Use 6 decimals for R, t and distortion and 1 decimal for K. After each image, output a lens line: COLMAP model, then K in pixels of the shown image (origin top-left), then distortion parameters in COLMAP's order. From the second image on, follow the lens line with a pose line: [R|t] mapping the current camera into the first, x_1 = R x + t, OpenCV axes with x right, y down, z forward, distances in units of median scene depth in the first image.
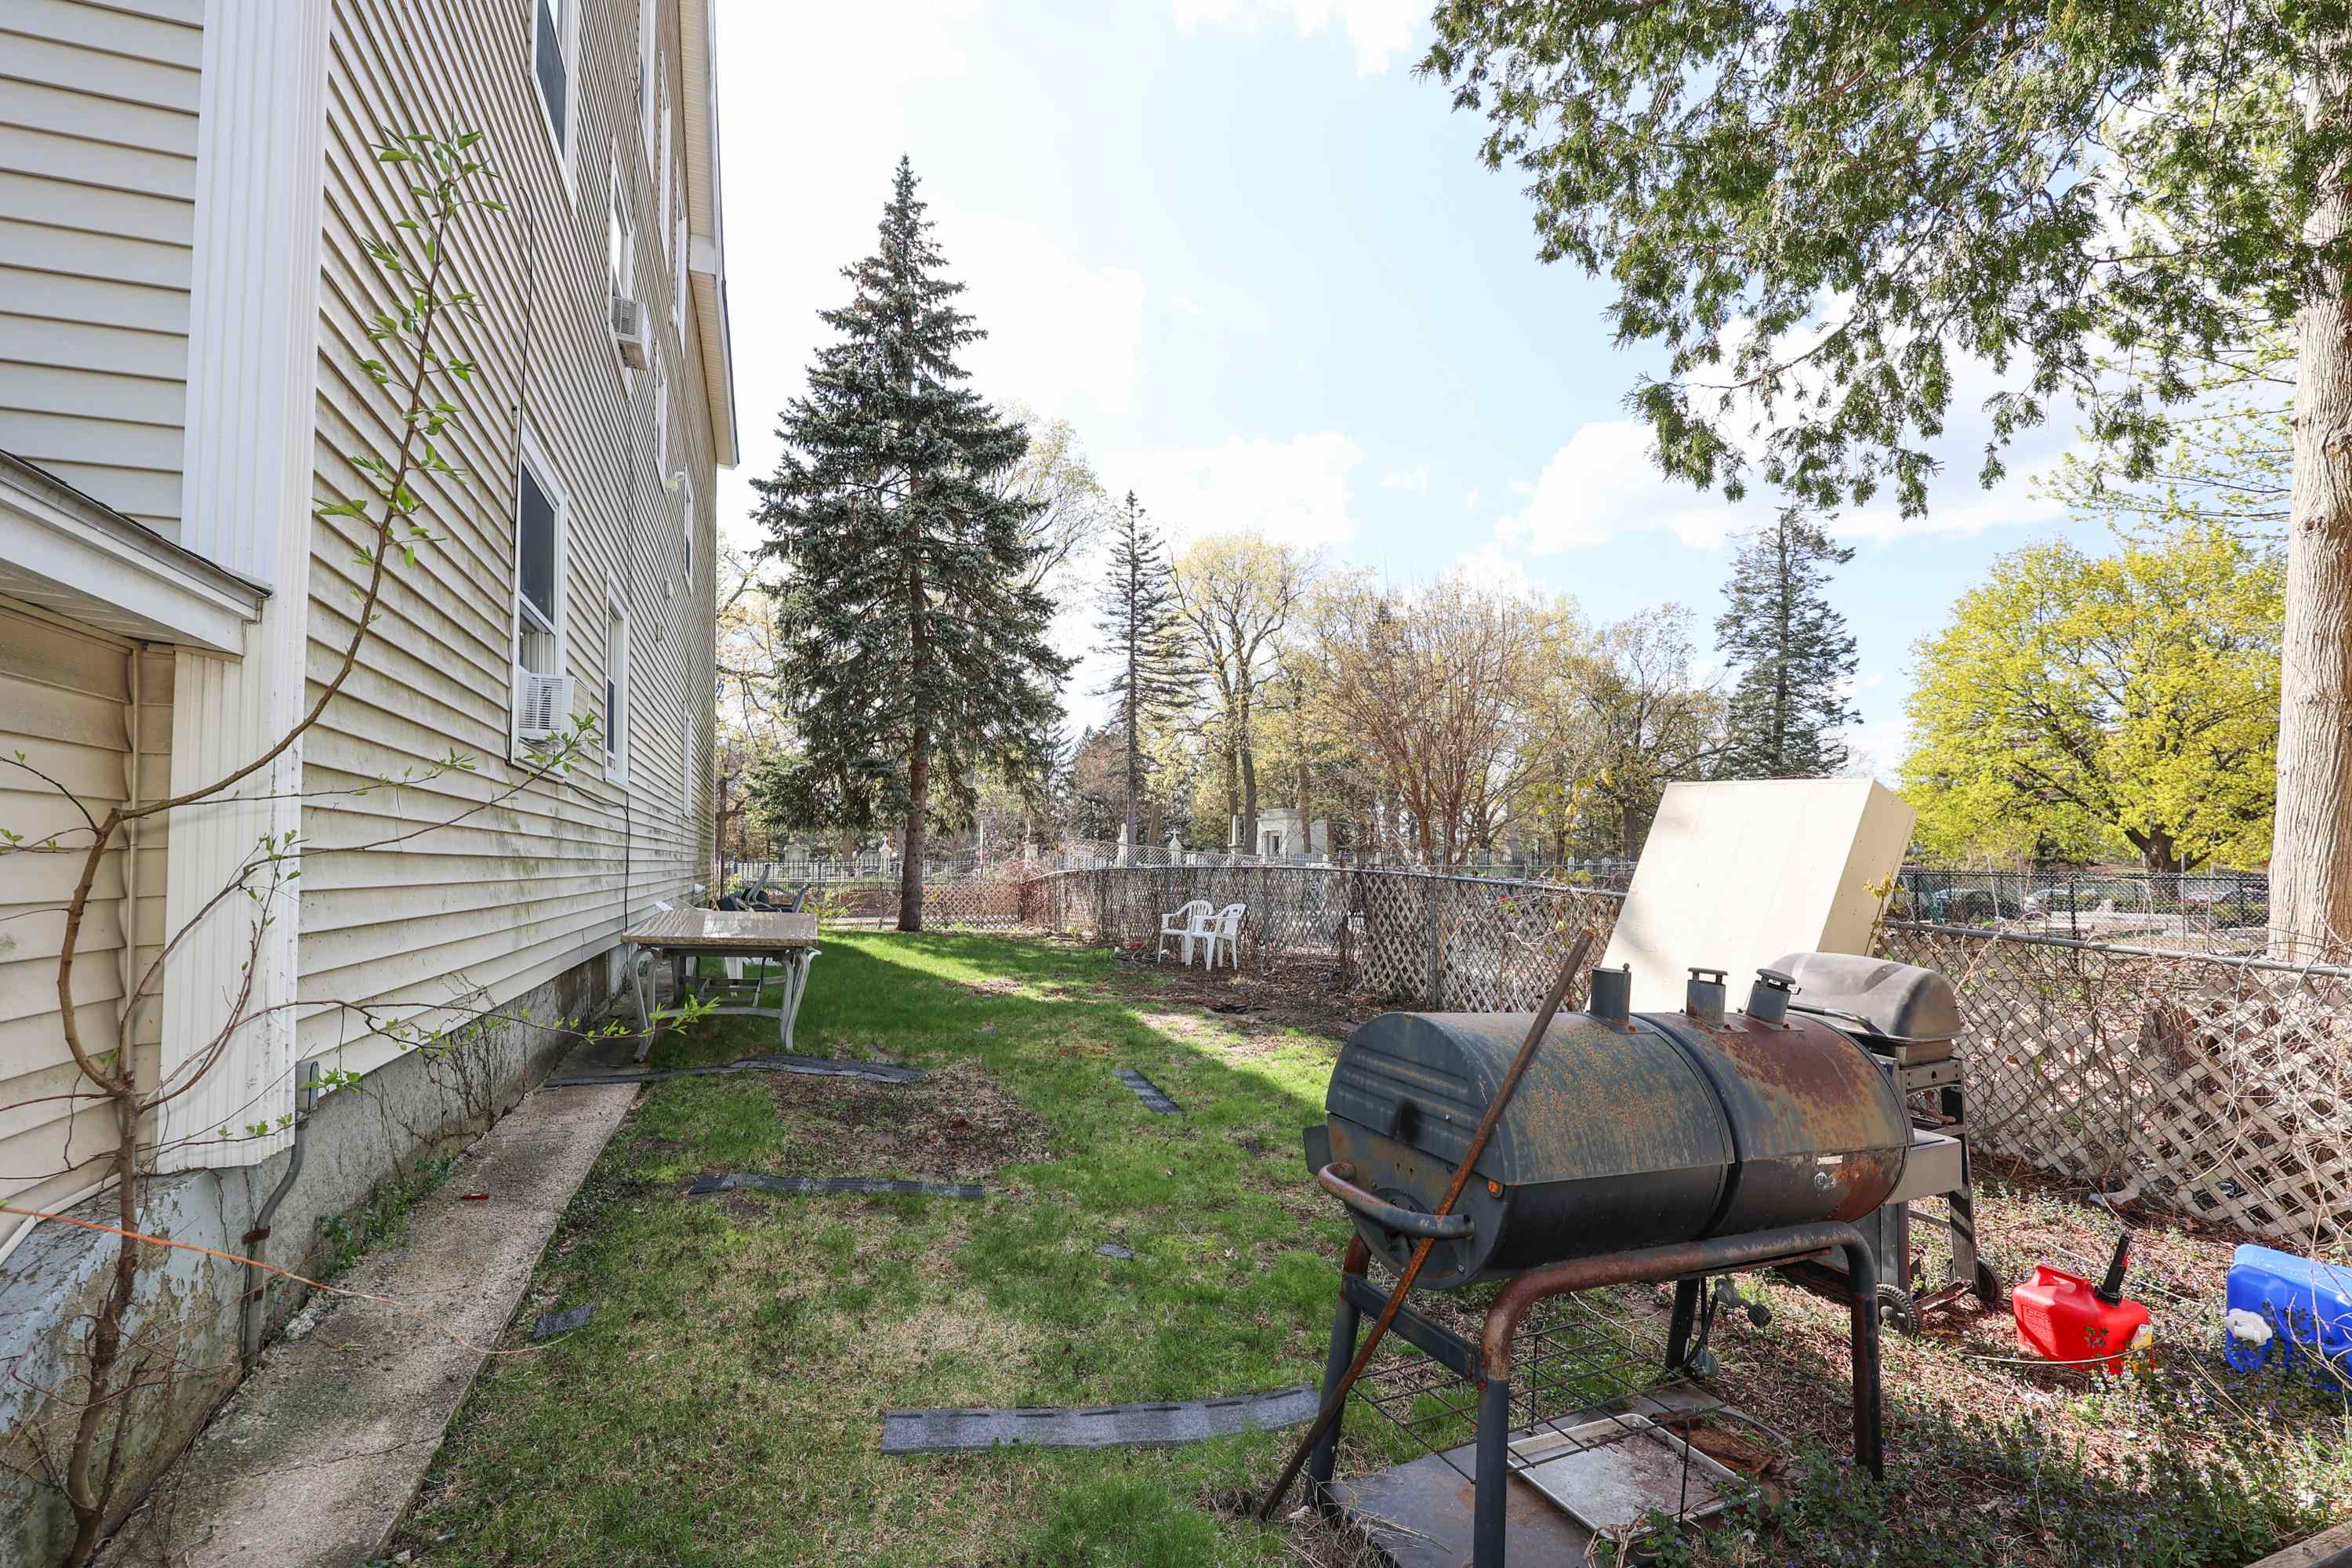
lens RADIAL K [[991.2, 0, 1176.0], [0, 991.2, 784.0], [0, 0, 1]] dist [0.004188, 0.000118]
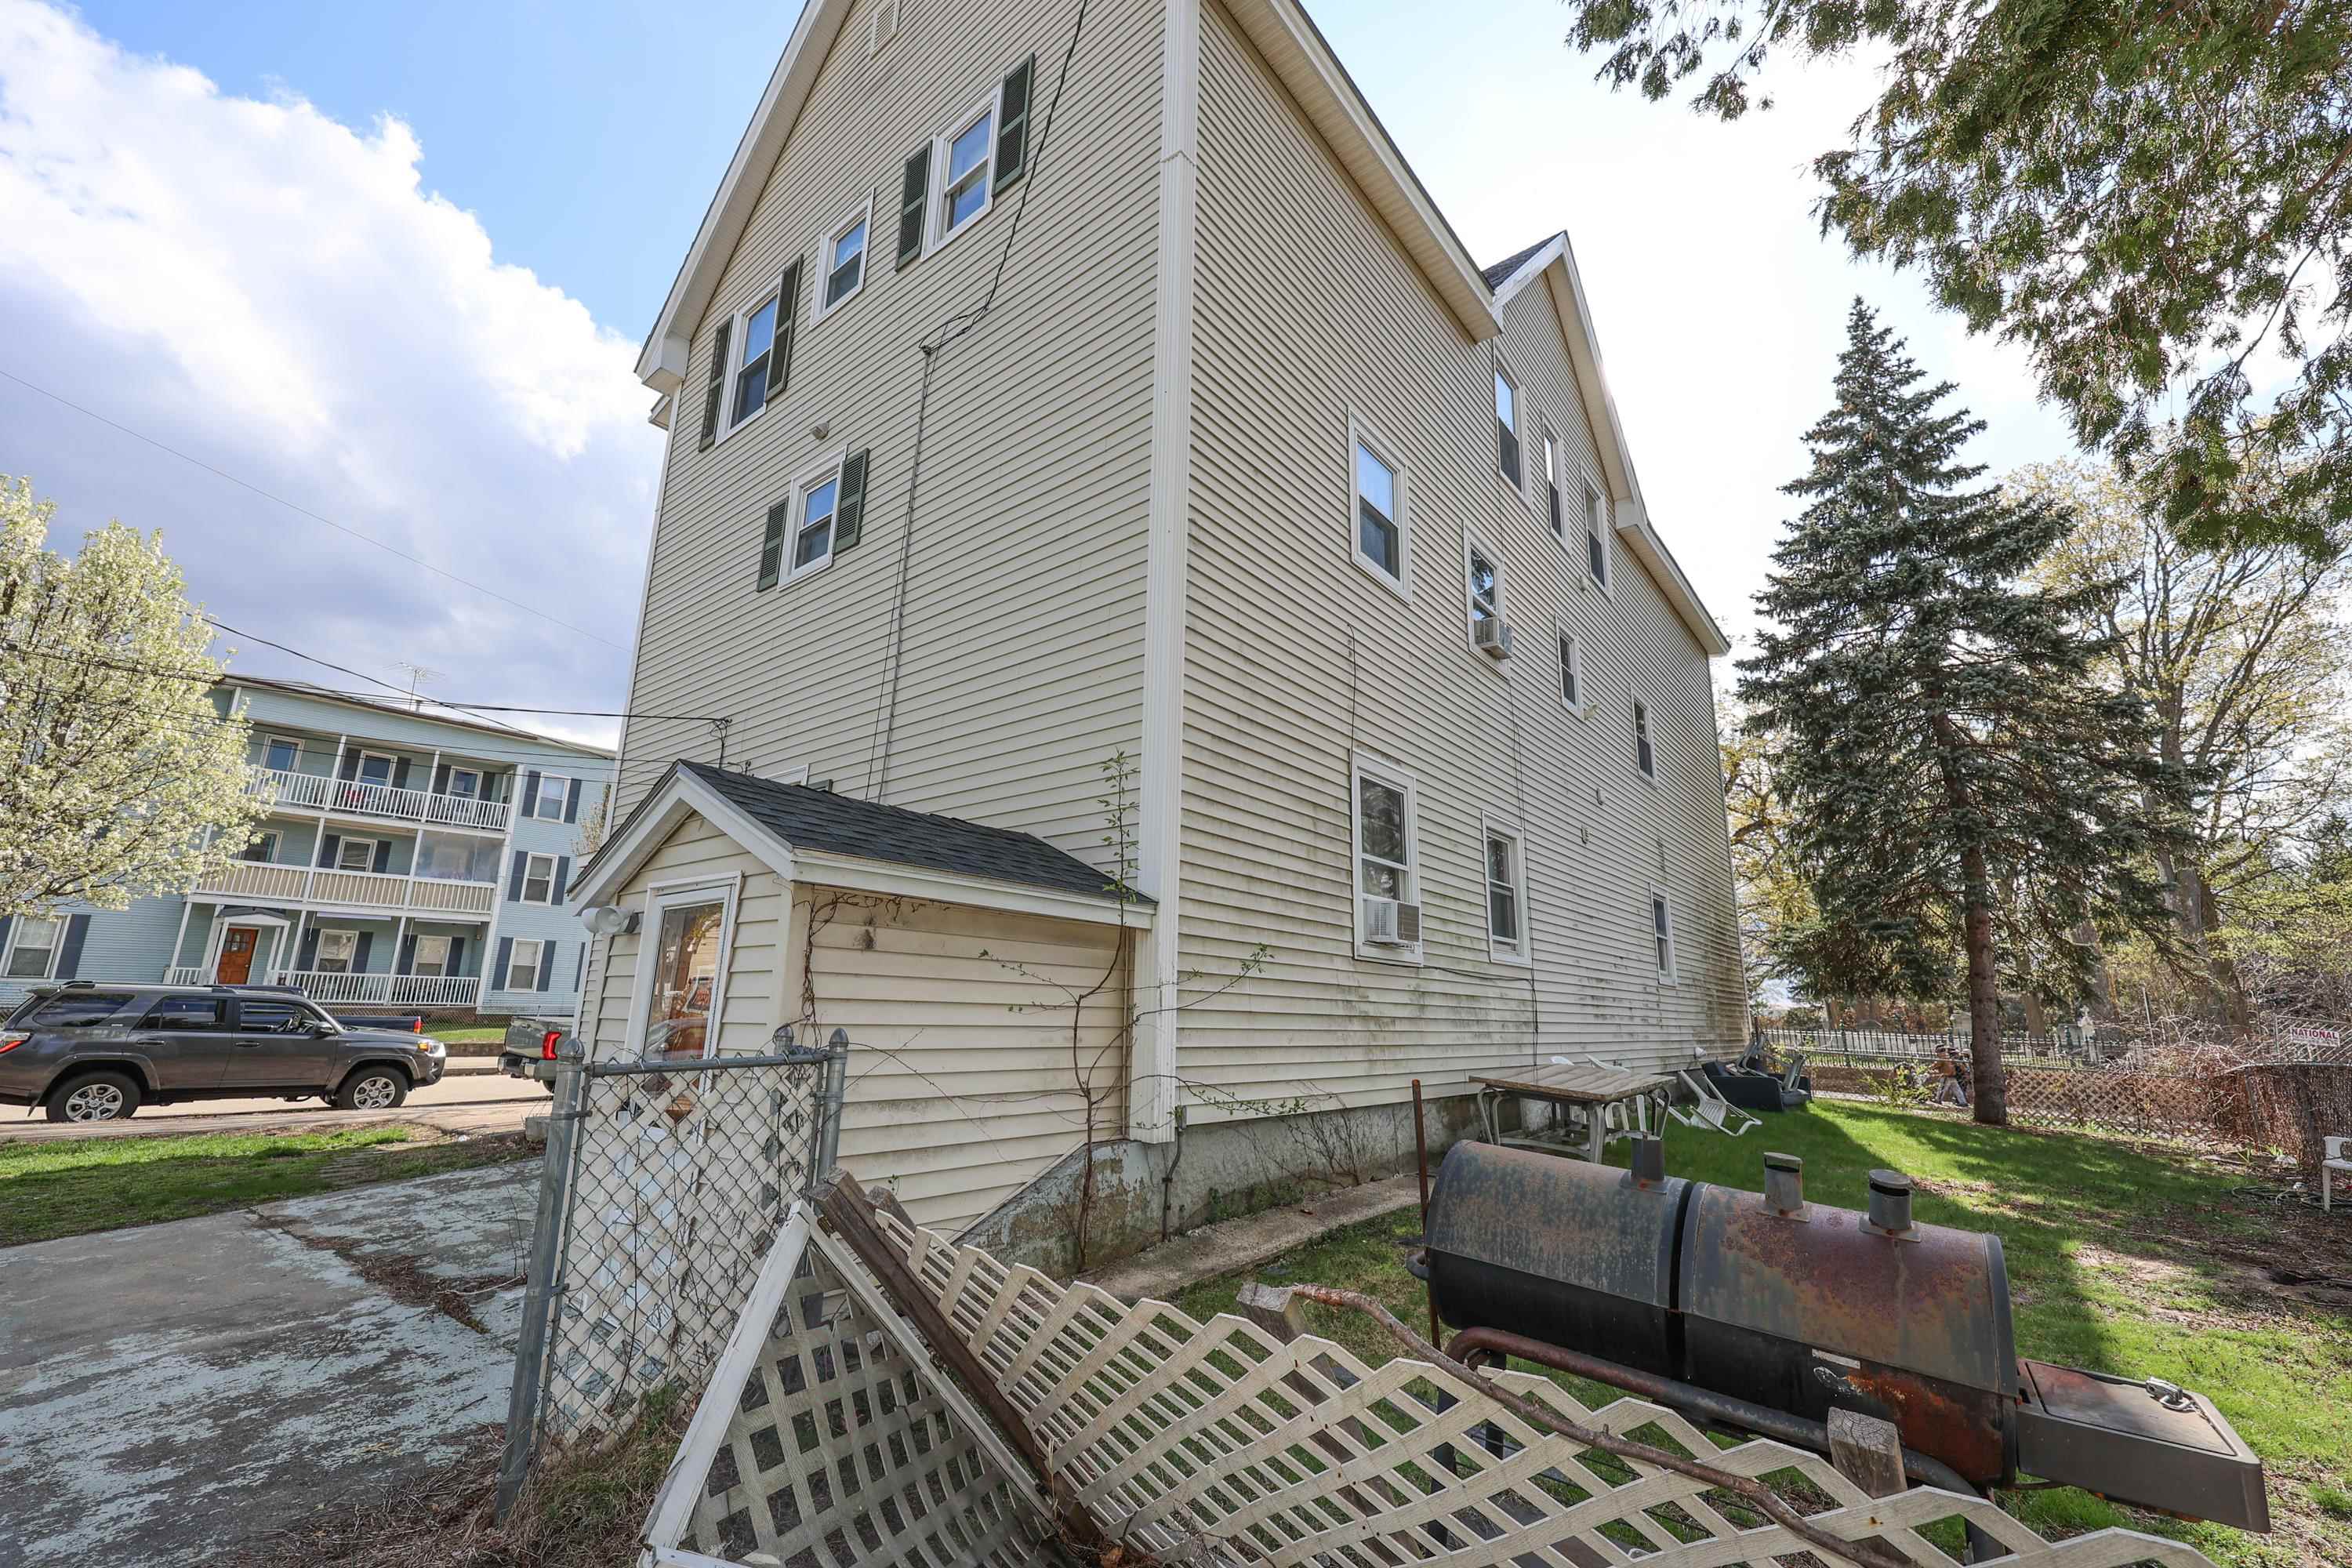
lens RADIAL K [[959.6, 0, 1186.6], [0, 959.6, 786.8], [0, 0, 1]] dist [0.000181, -0.000163]
pose [[0.486250, -0.173798, -0.856362, 0.145416], [0.032205, 0.982919, -0.181197, -0.005192], [0.873226, 0.060528, 0.483542, -0.011869]]
